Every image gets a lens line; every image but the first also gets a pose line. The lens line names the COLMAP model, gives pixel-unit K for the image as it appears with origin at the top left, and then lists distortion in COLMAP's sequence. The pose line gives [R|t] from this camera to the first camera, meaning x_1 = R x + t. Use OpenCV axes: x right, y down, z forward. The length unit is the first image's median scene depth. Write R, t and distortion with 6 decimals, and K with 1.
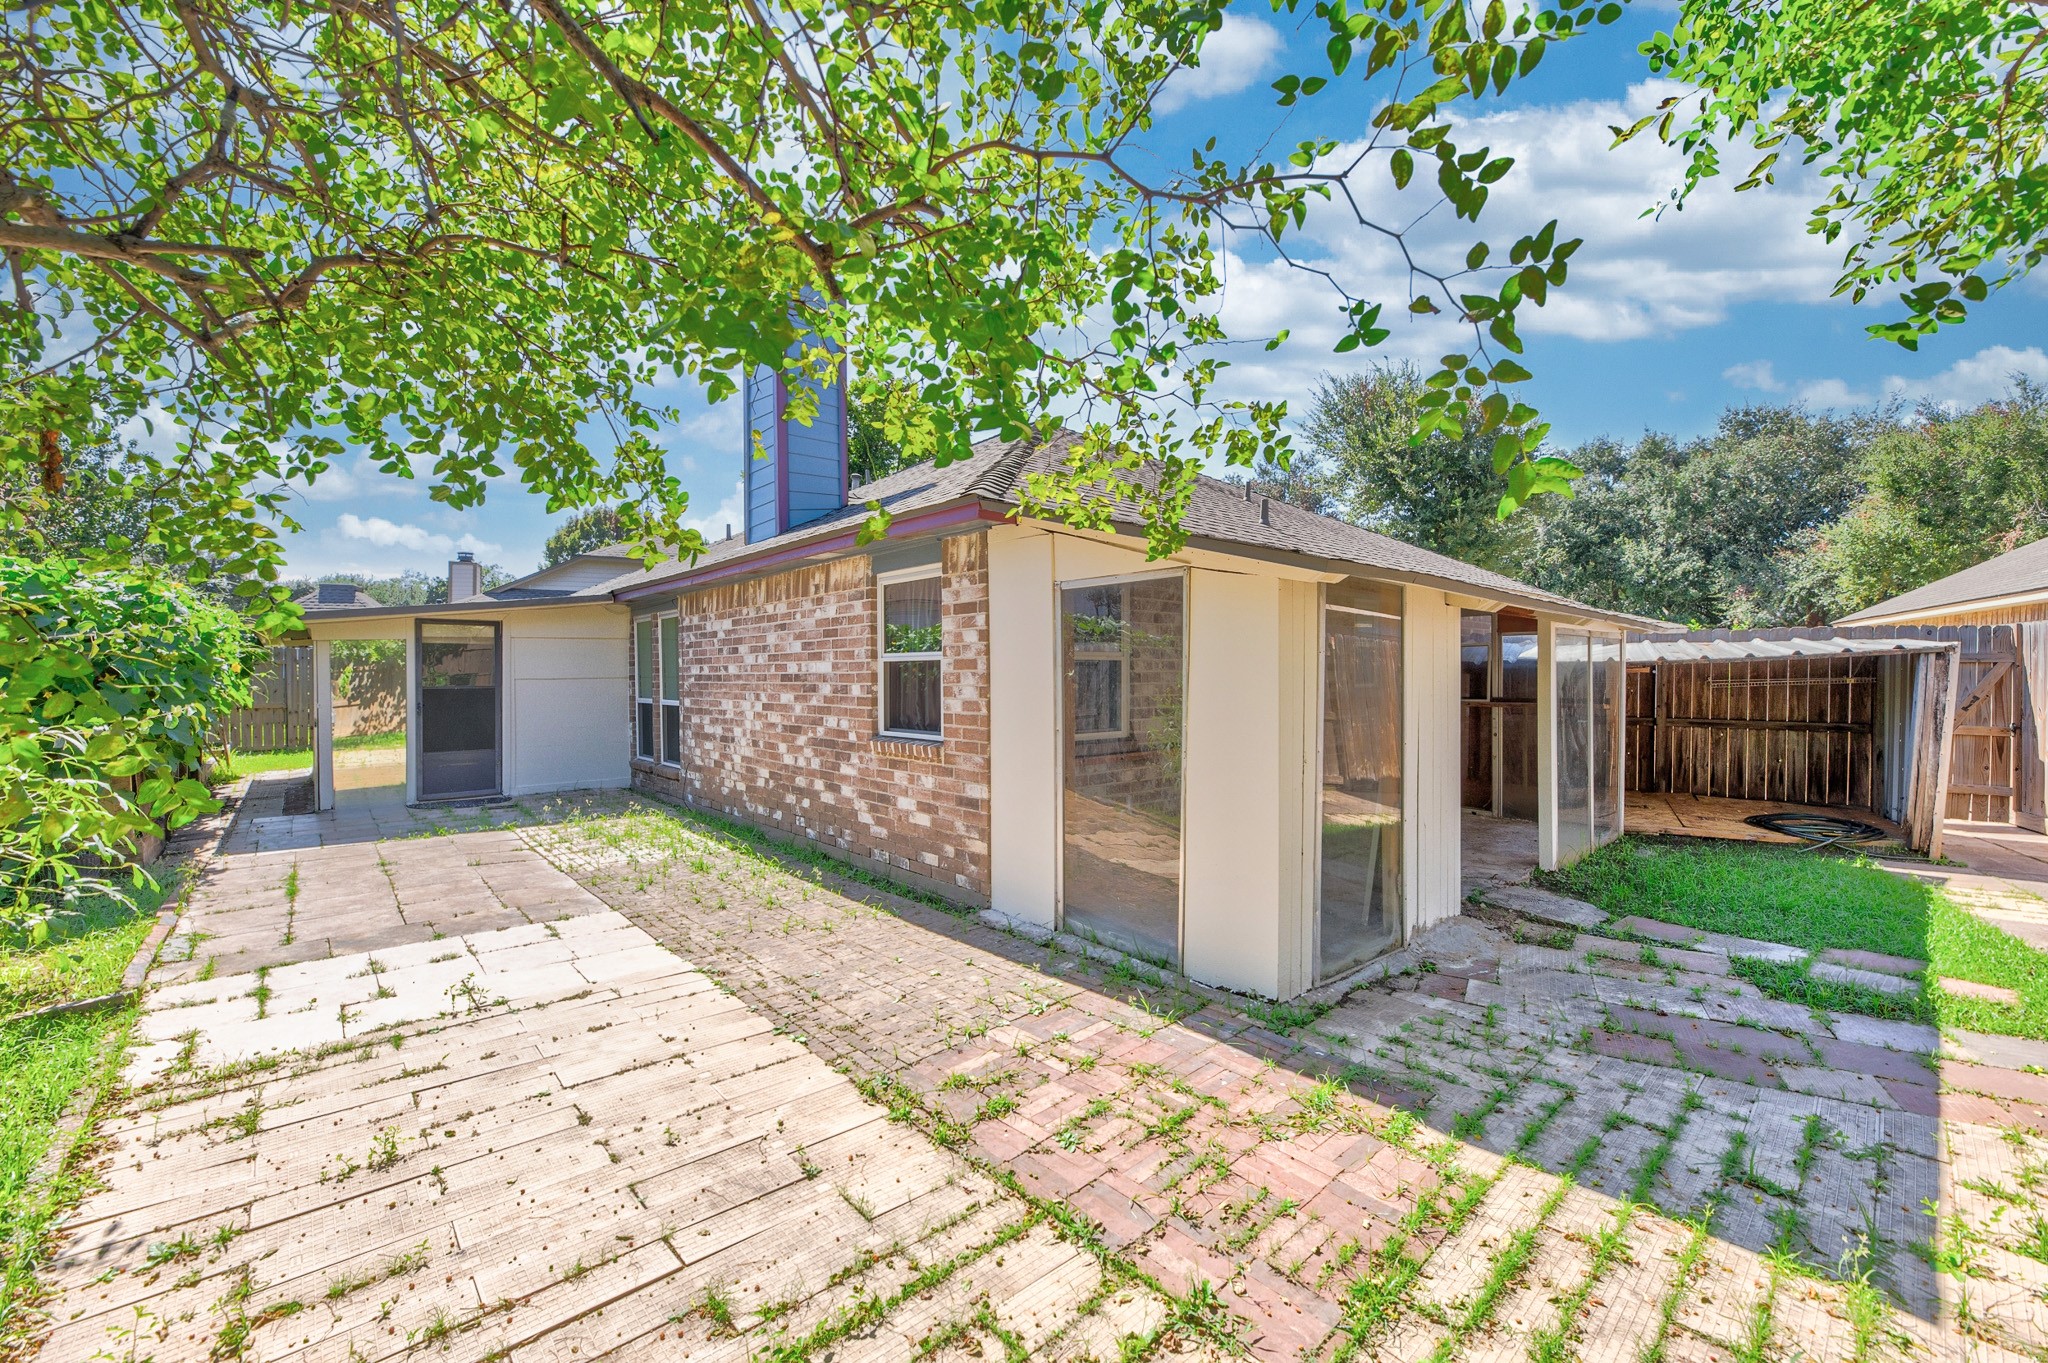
lens RADIAL K [[821.5, 0, 1033.7], [0, 821.5, 684.4], [0, 0, 1]] dist [-0.002102, -0.000755]
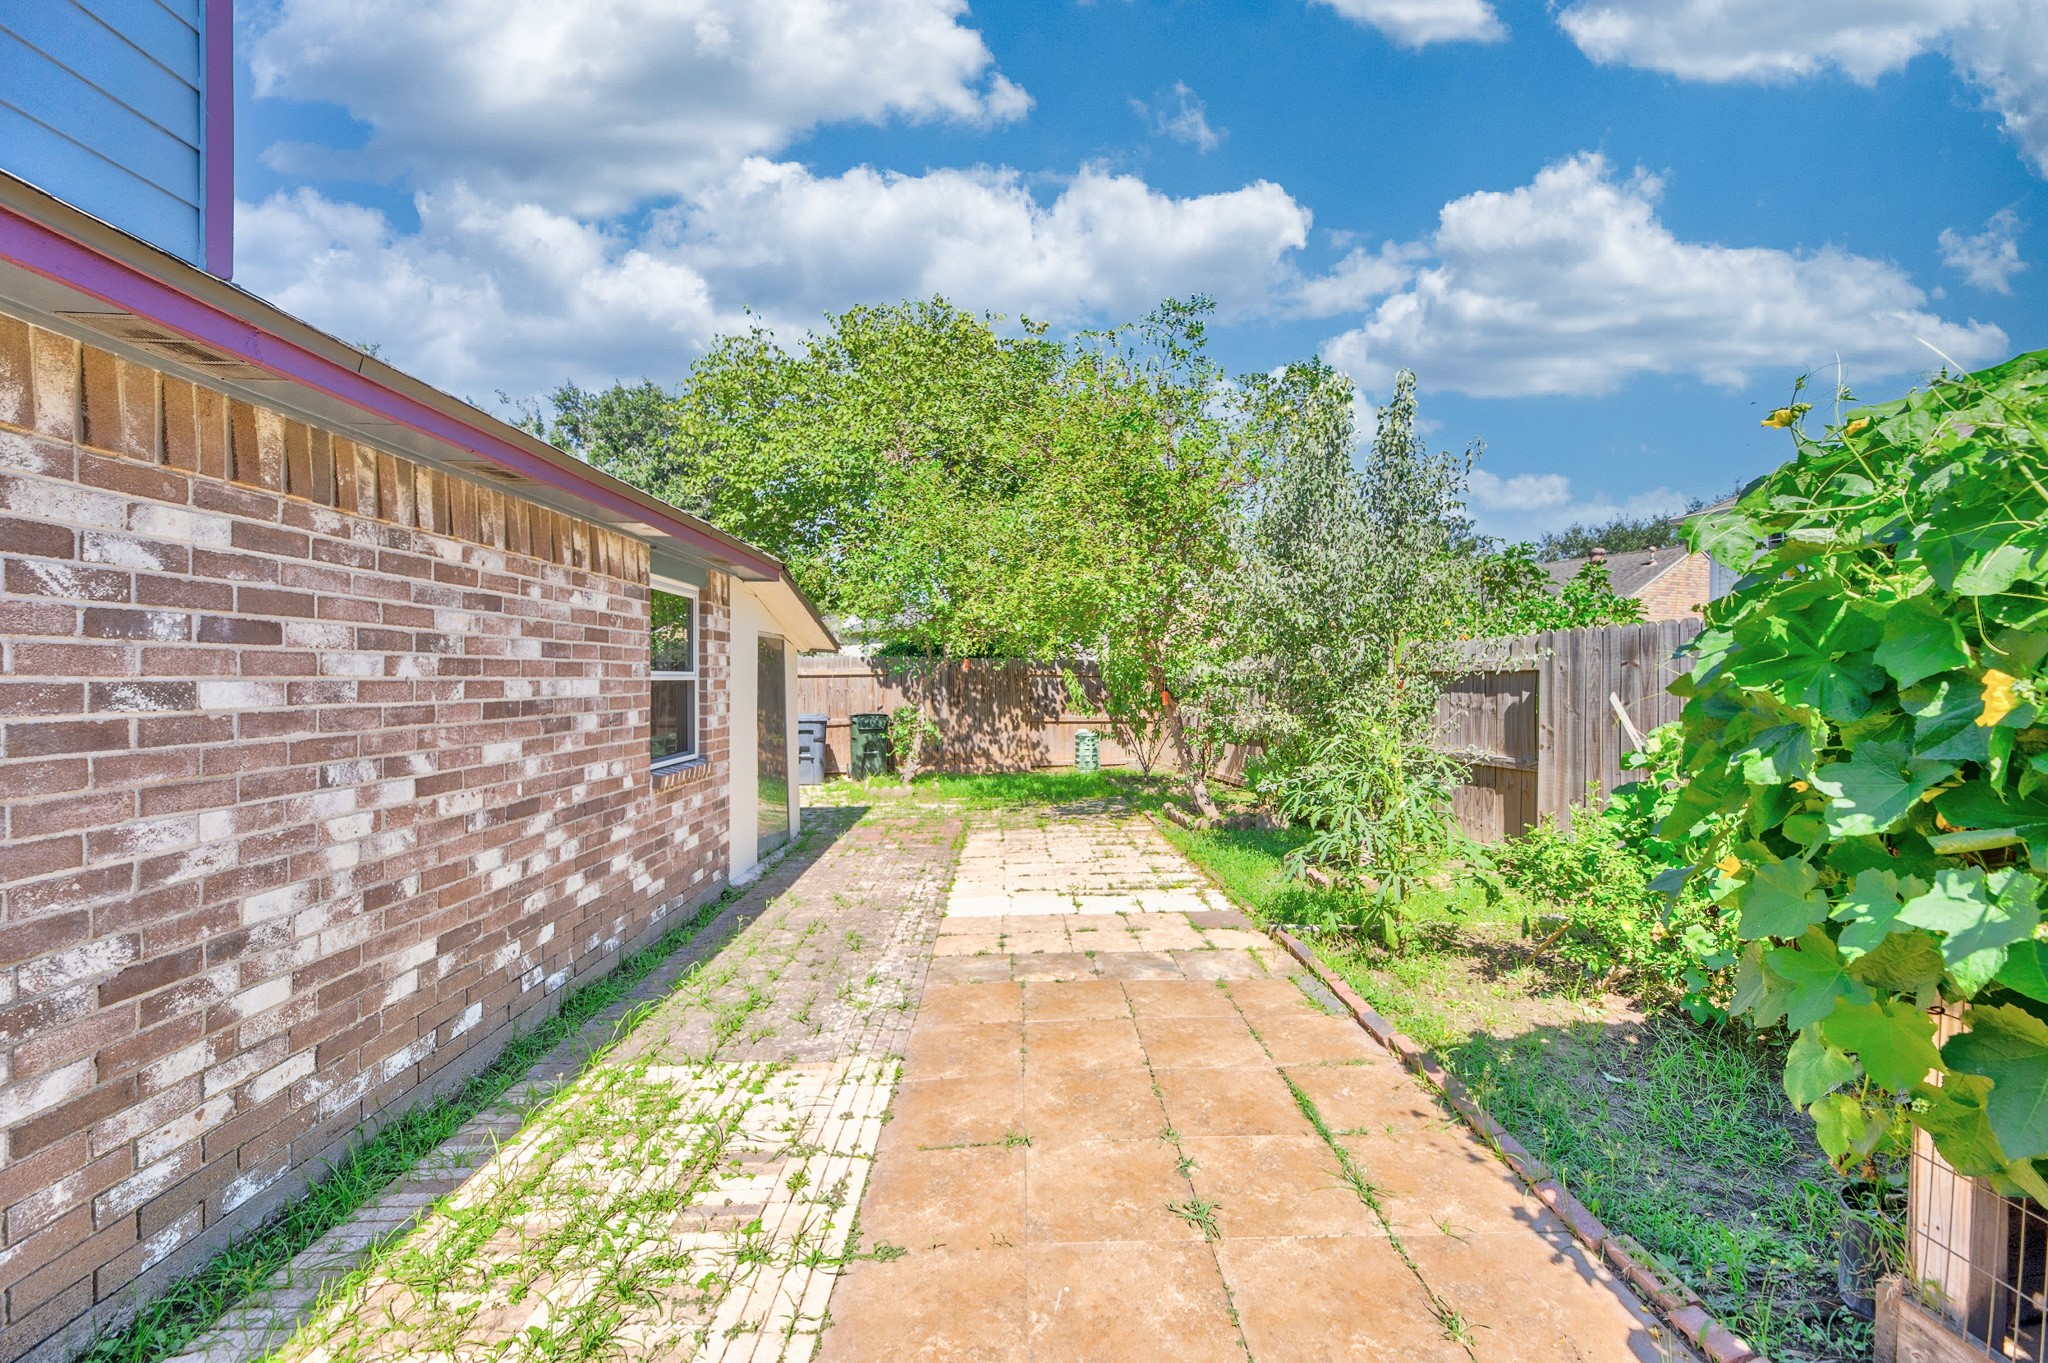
lens RADIAL K [[821.5, 0, 1033.7], [0, 821.5, 684.4], [0, 0, 1]] dist [-0.002102, -0.000755]
pose [[-0.762600, -0.001621, 0.646868, -0.918883], [0.009576, 0.999859, 0.013795, -0.028743], [-0.646799, 0.016715, -0.762477, 1.255228]]
